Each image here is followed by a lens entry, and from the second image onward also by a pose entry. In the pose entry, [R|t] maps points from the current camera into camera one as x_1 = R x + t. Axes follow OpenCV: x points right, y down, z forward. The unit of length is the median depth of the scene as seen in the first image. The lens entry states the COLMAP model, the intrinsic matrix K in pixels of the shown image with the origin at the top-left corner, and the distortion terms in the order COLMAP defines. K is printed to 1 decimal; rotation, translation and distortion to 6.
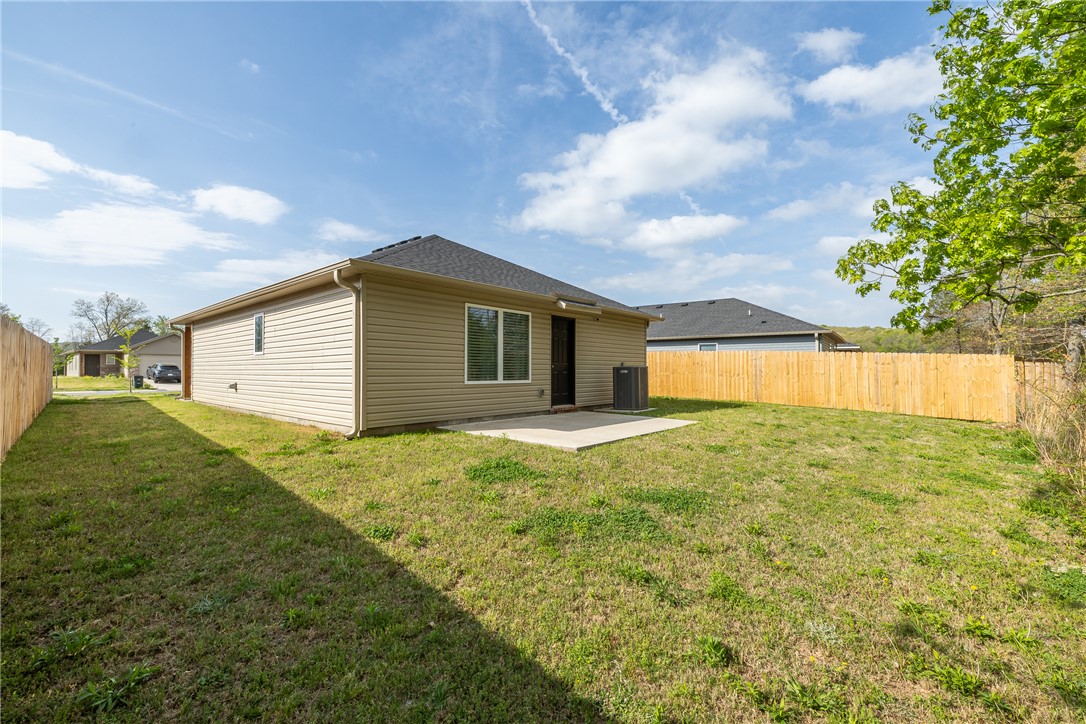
lens RADIAL K [[460.1, 0, 541.1], [0, 460.1, 364.1], [0, 0, 1]] dist [-0.000886, 0.000837]
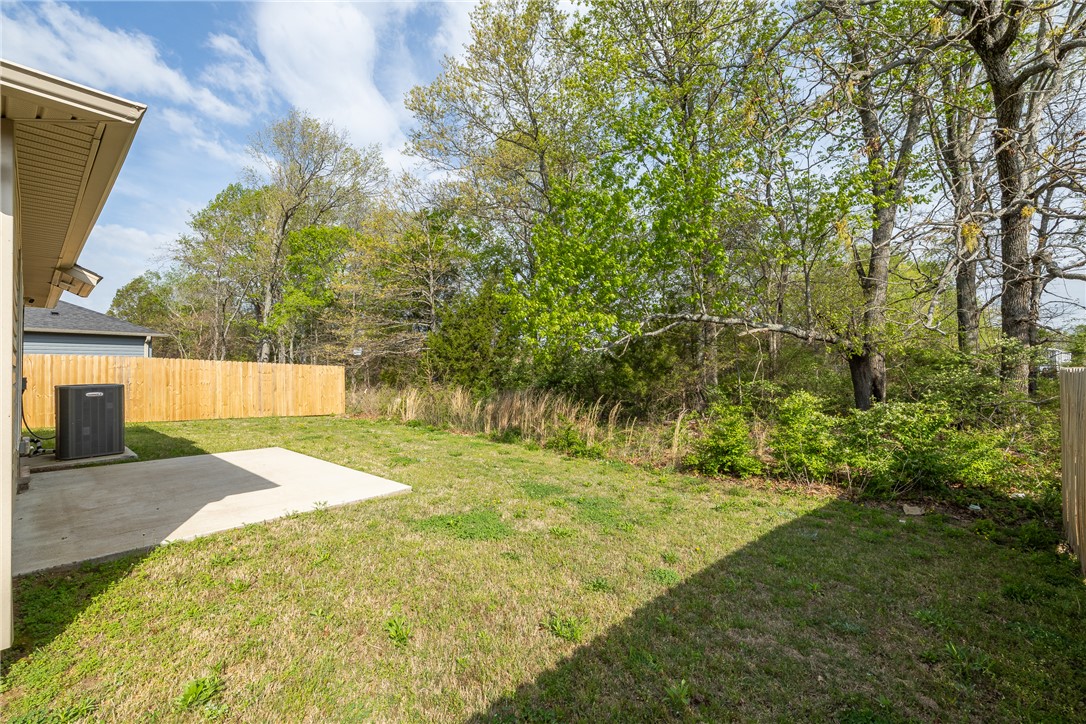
lens RADIAL K [[460.1, 0, 542.8], [0, 460.1, 364.4], [0, 0, 1]] dist [-0.000886, 0.000837]
pose [[0.010972, 0.005400, 0.999925, -0.357155], [-0.008209, 0.999952, -0.005310, -0.020782], [-0.999906, -0.008150, 0.011015, 0.333061]]
